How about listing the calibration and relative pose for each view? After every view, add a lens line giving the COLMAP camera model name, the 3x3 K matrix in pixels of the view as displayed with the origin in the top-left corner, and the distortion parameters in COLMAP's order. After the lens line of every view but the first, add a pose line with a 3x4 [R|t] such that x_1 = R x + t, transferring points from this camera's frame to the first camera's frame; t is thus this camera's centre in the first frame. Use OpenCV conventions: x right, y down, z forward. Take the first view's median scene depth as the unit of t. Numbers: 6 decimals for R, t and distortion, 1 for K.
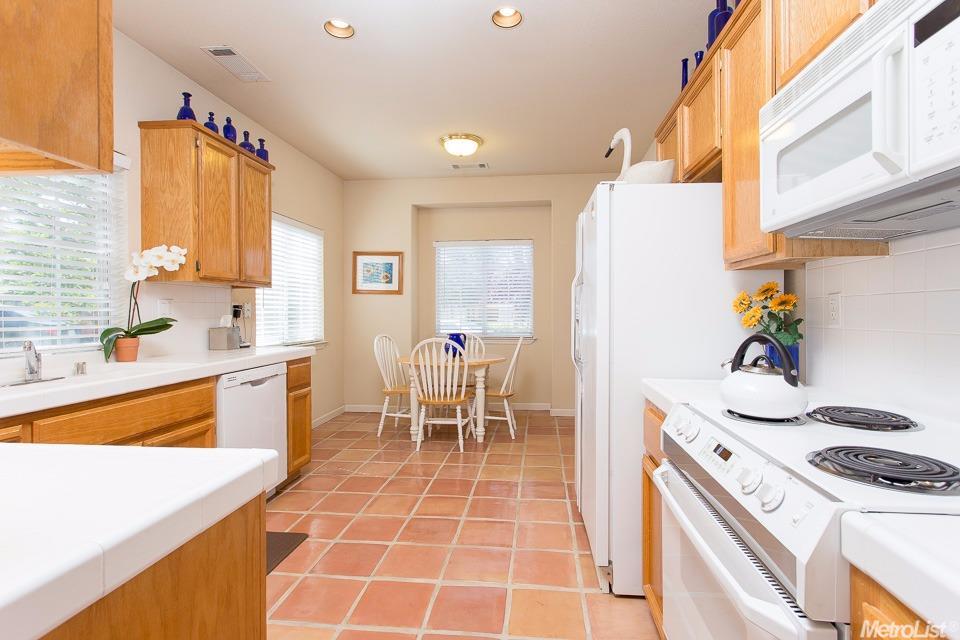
lens RADIAL K [[472.6, 0, 480.0], [0, 472.6, 320.0], [0, 0, 1]] dist [0.000088, 0.000001]
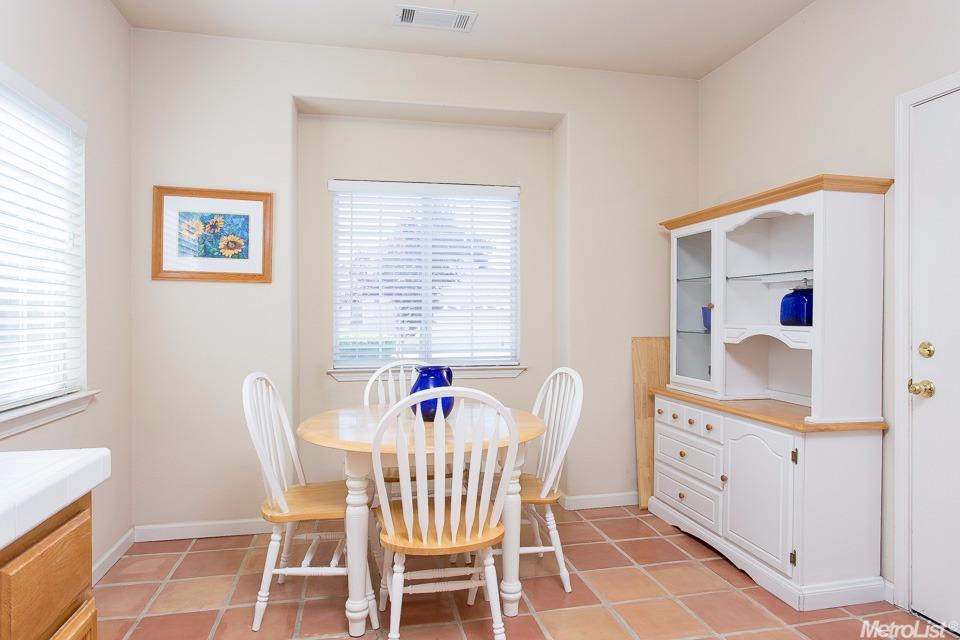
lens RADIAL K [[594.3, 0, 480.0], [0, 594.3, 320.0], [0, 0, 1]] dist [0.000213, 0.000132]
pose [[0.946907, -0.002402, 0.321498, -0.157922], [0.006267, 0.999920, -0.010988, -0.008508], [-0.321446, 0.012420, 0.946846, 0.367323]]
